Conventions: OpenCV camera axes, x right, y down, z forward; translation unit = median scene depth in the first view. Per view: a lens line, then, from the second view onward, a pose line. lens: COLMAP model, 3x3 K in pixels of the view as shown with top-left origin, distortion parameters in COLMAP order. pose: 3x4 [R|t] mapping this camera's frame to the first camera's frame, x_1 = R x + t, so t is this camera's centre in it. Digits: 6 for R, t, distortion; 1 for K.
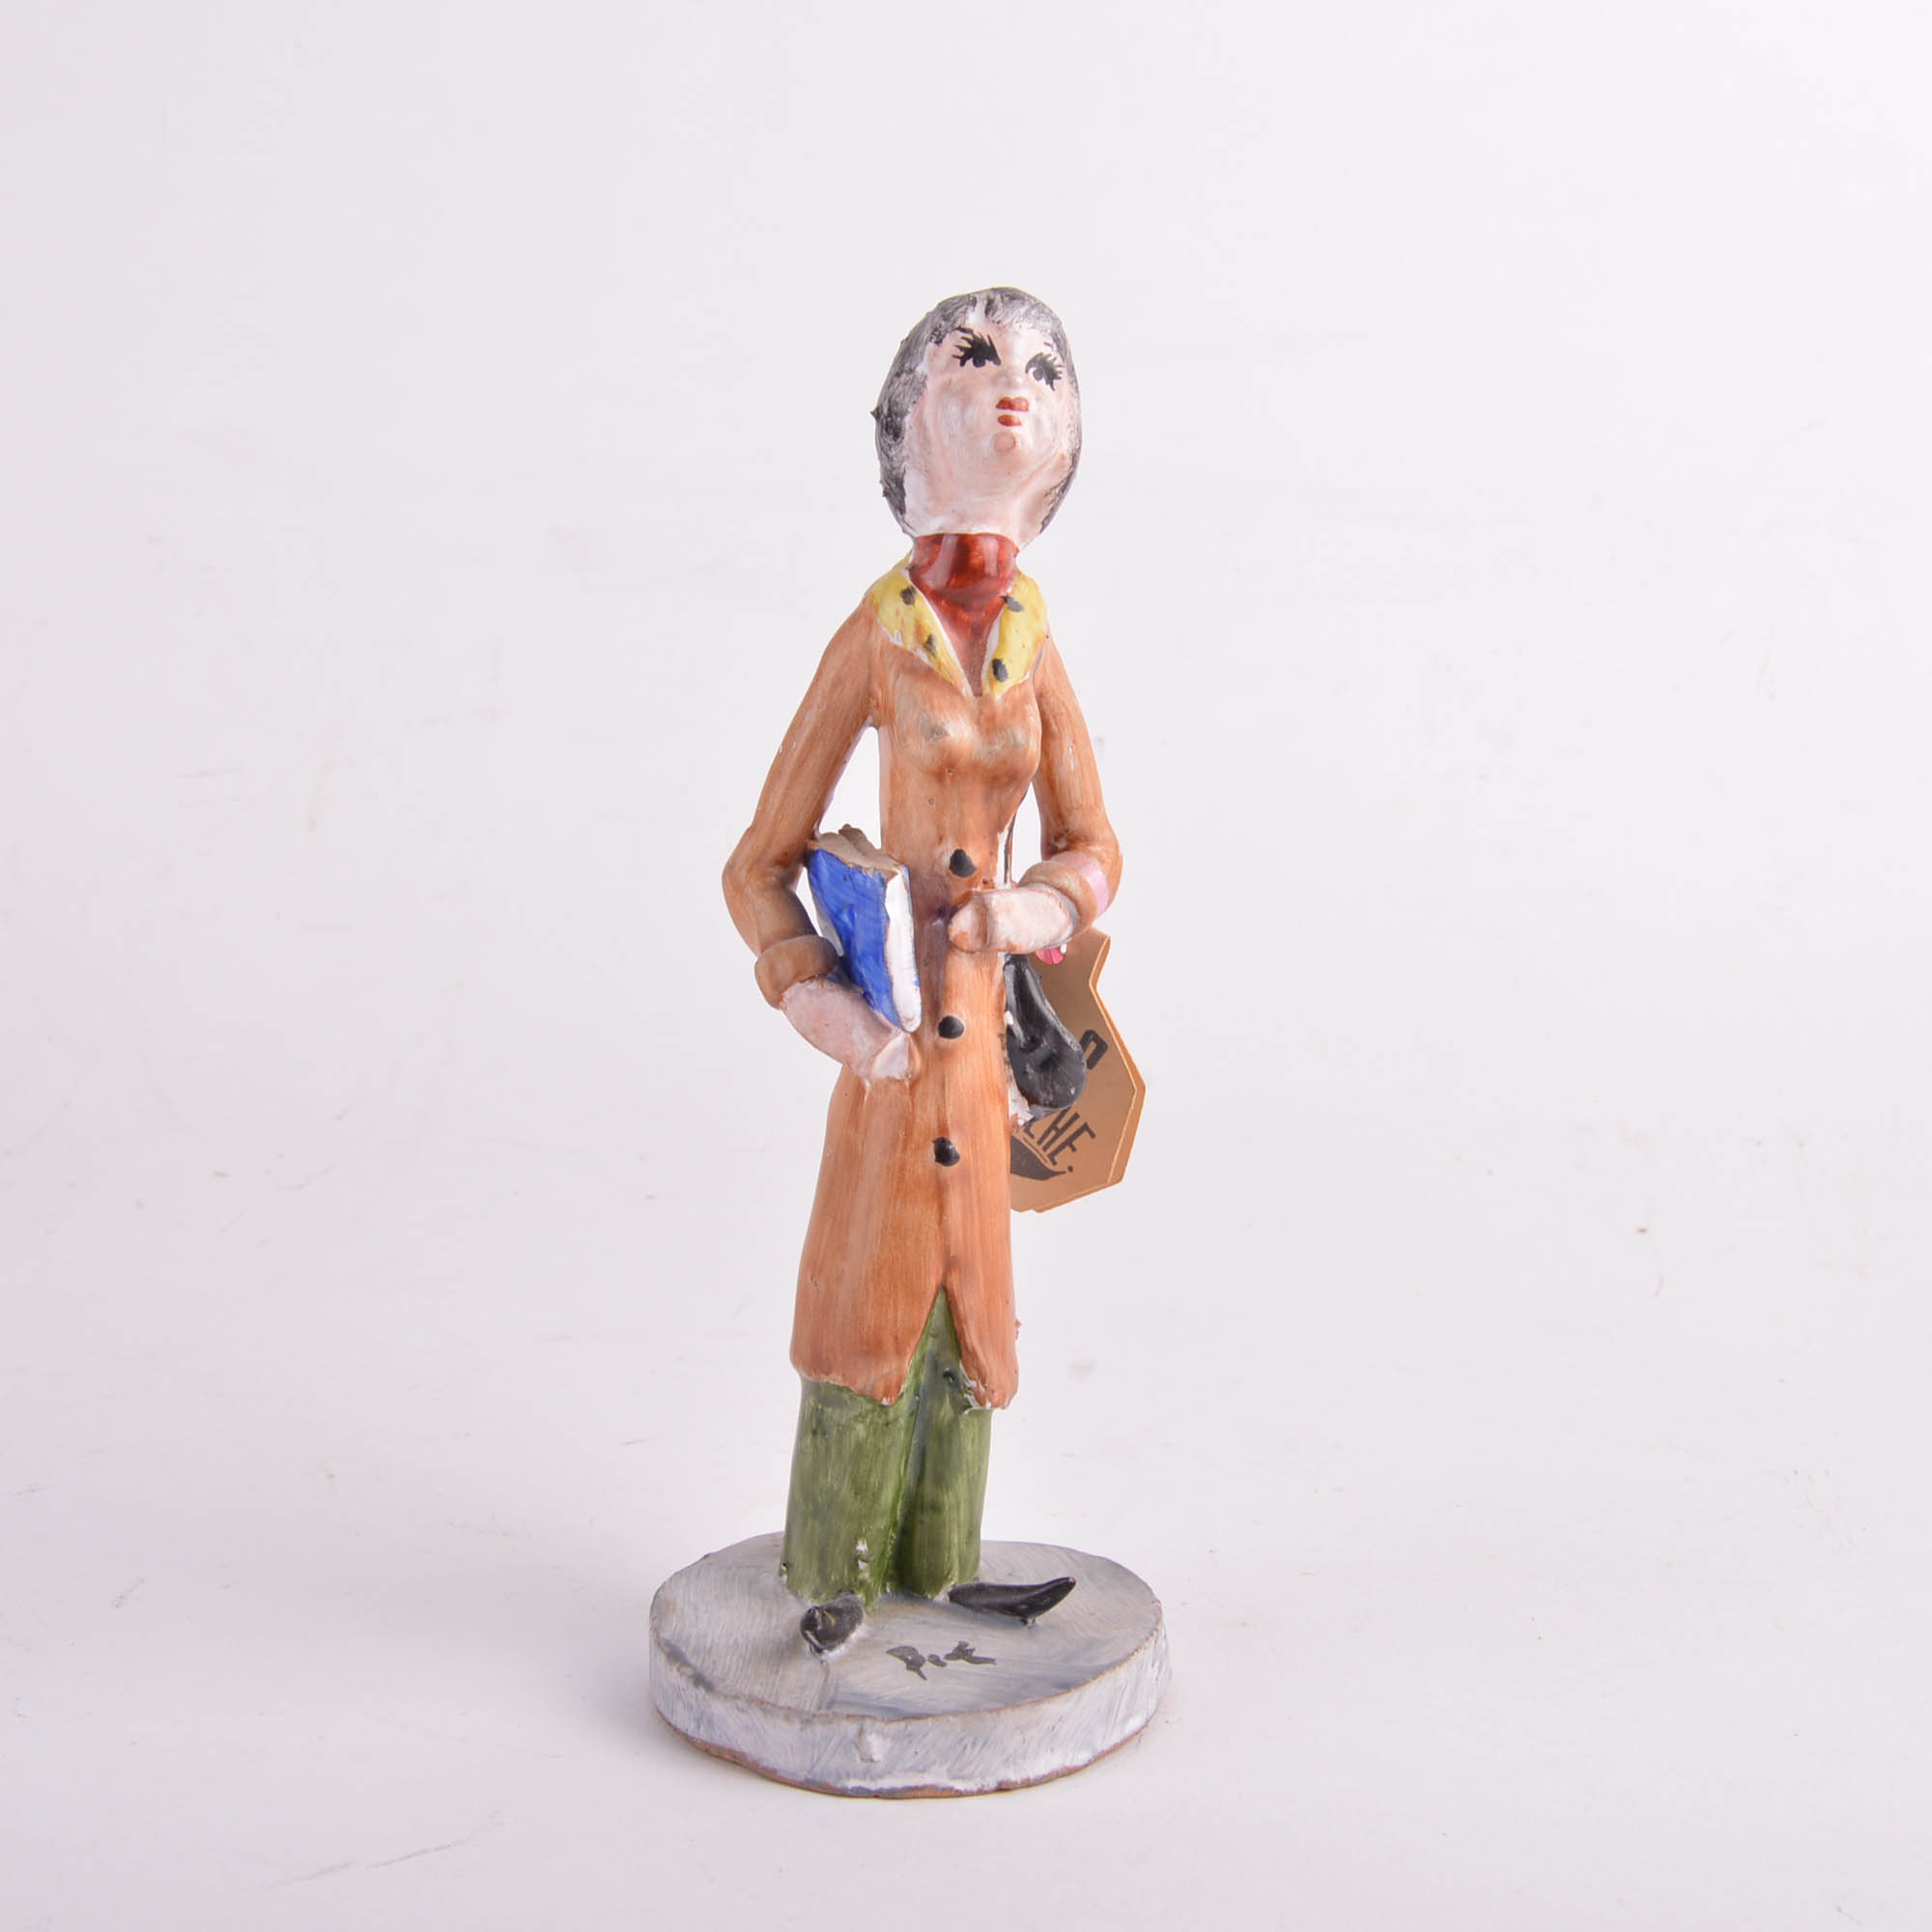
lens RADIAL K [[3097.3, 0, 975.4], [0, 3097.3, 968.5], [0, 0, 1]] dist [-0.092221, 0.000000]
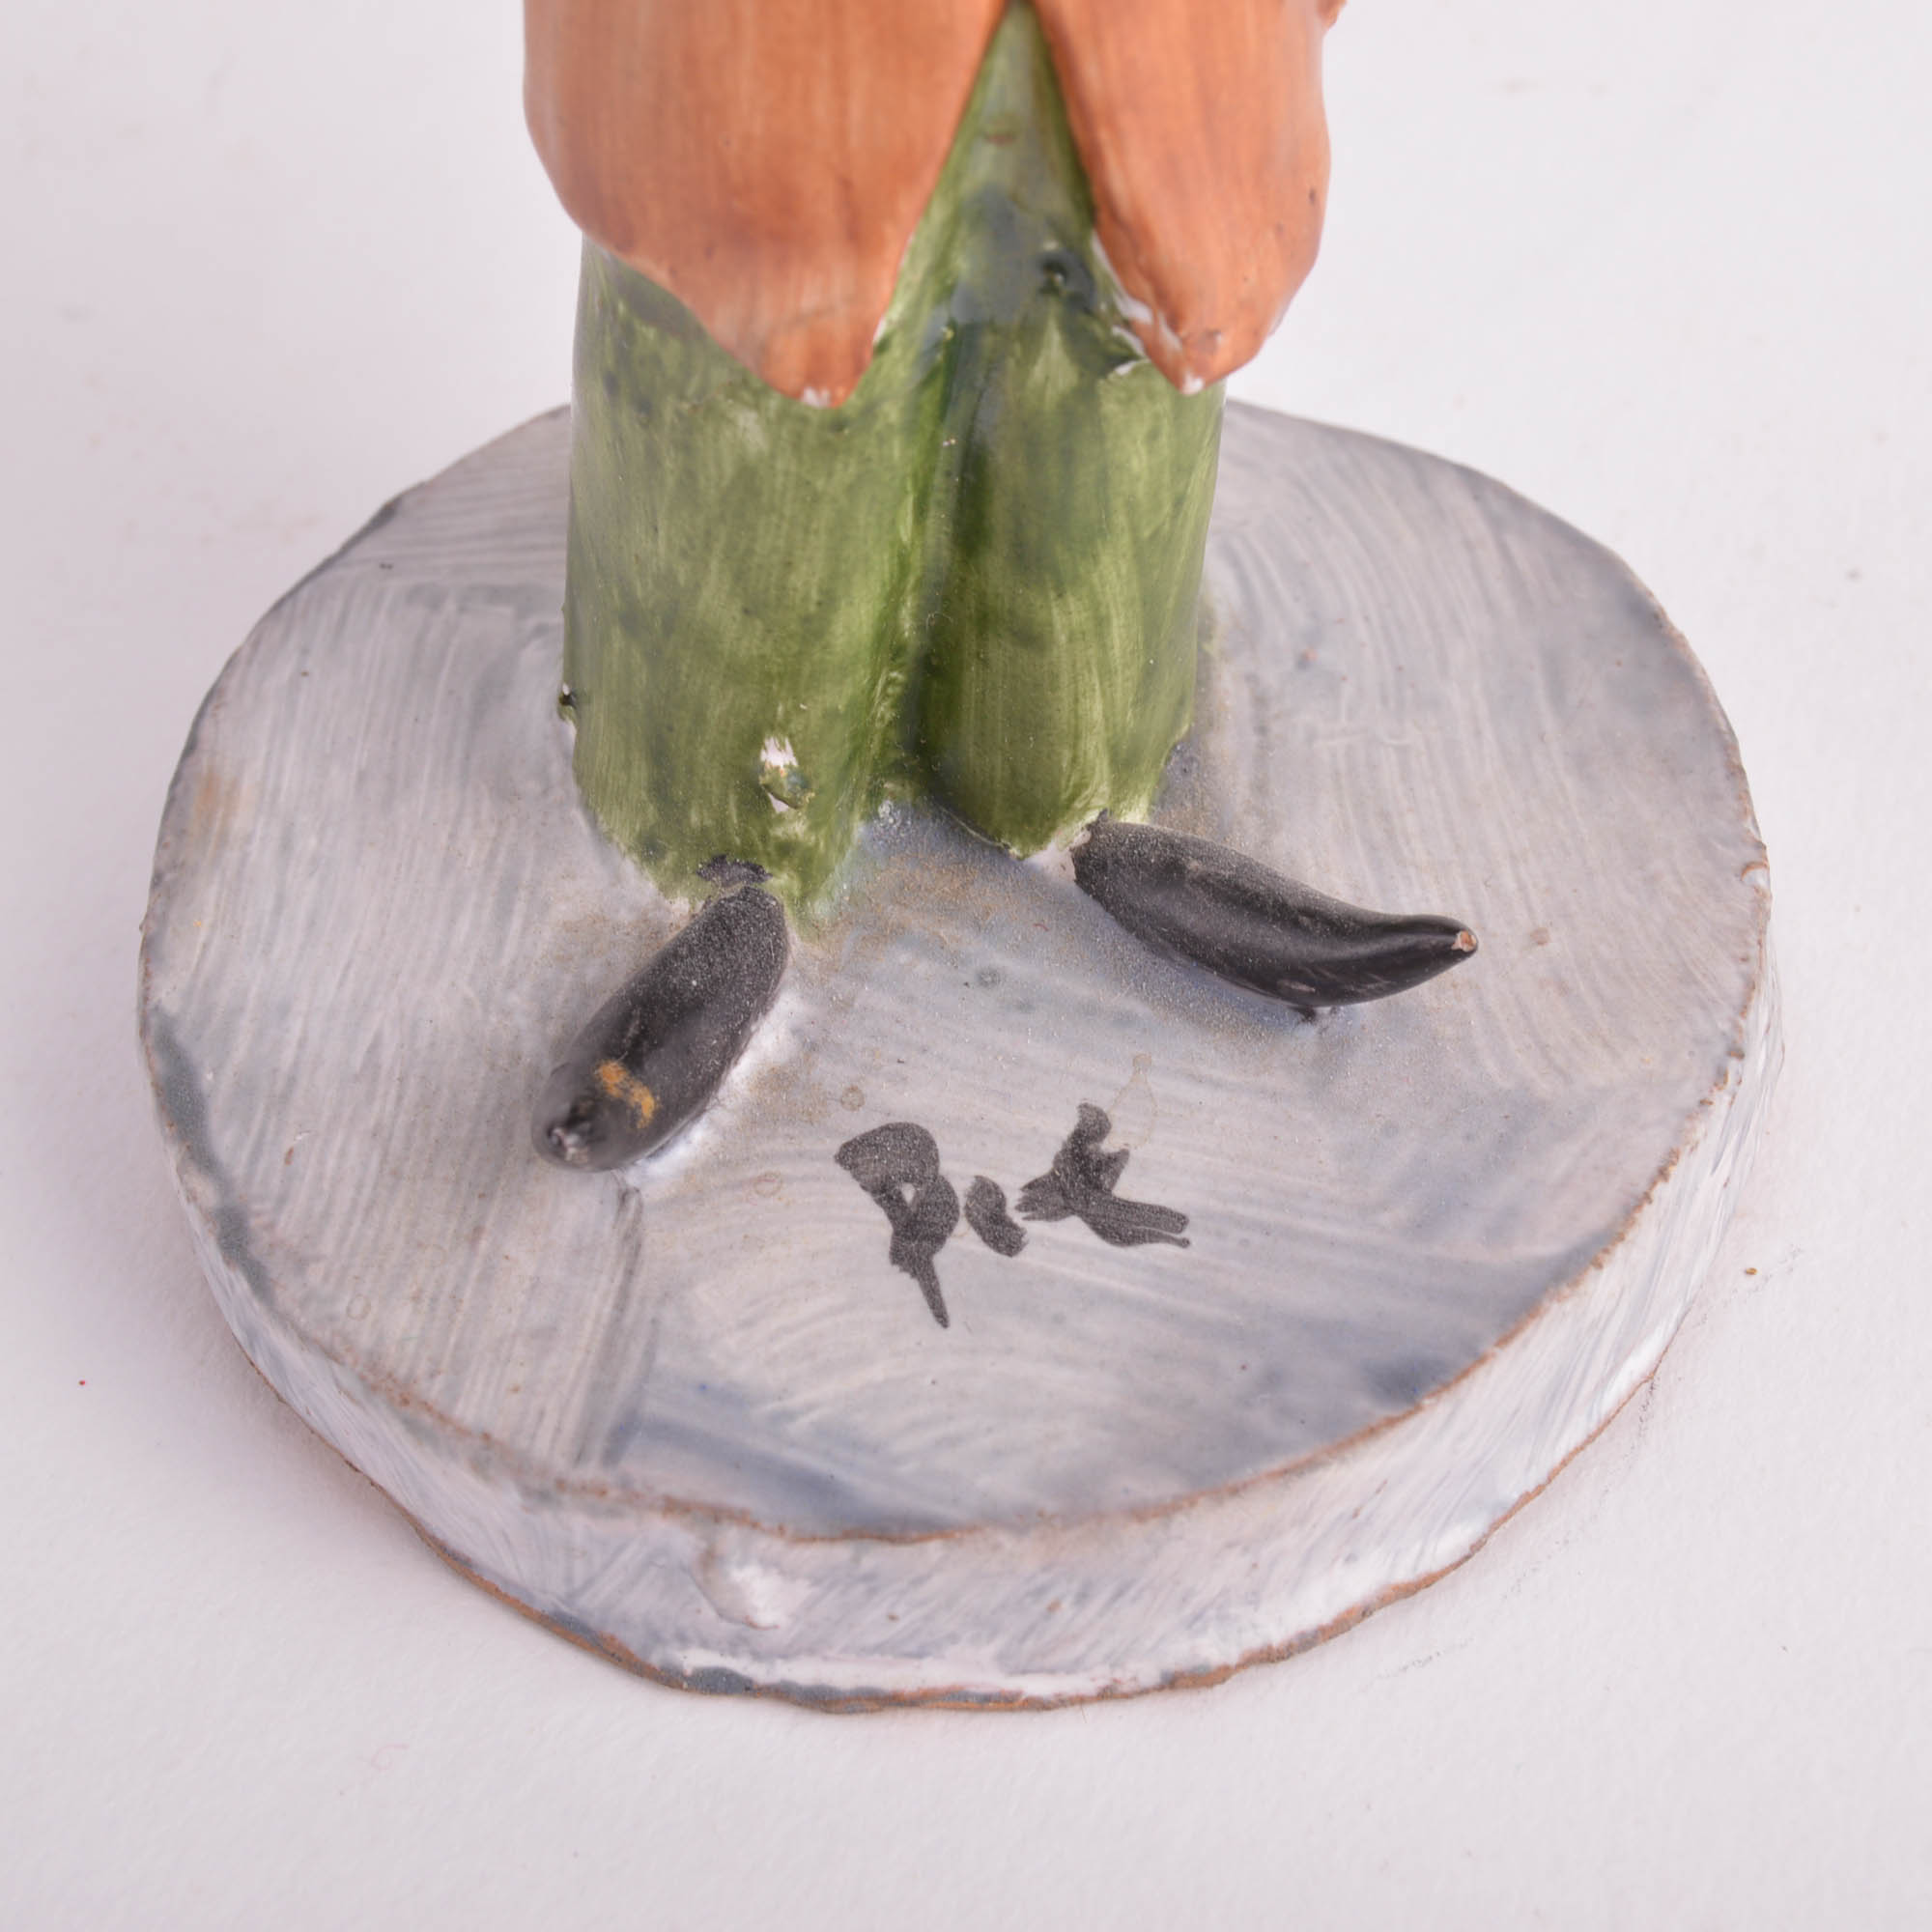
lens RADIAL K [[4427.1, 0, 971.5], [0, 4427.1, 967.3], [0, 0, 1]] dist [-0.044328, 0.000000]
pose [[0.992270, 0.057153, -0.110150, 0.031377], [0.021068, 0.797155, 0.603407, -0.057985], [0.122293, -0.601063, 0.789789, 0.656990]]
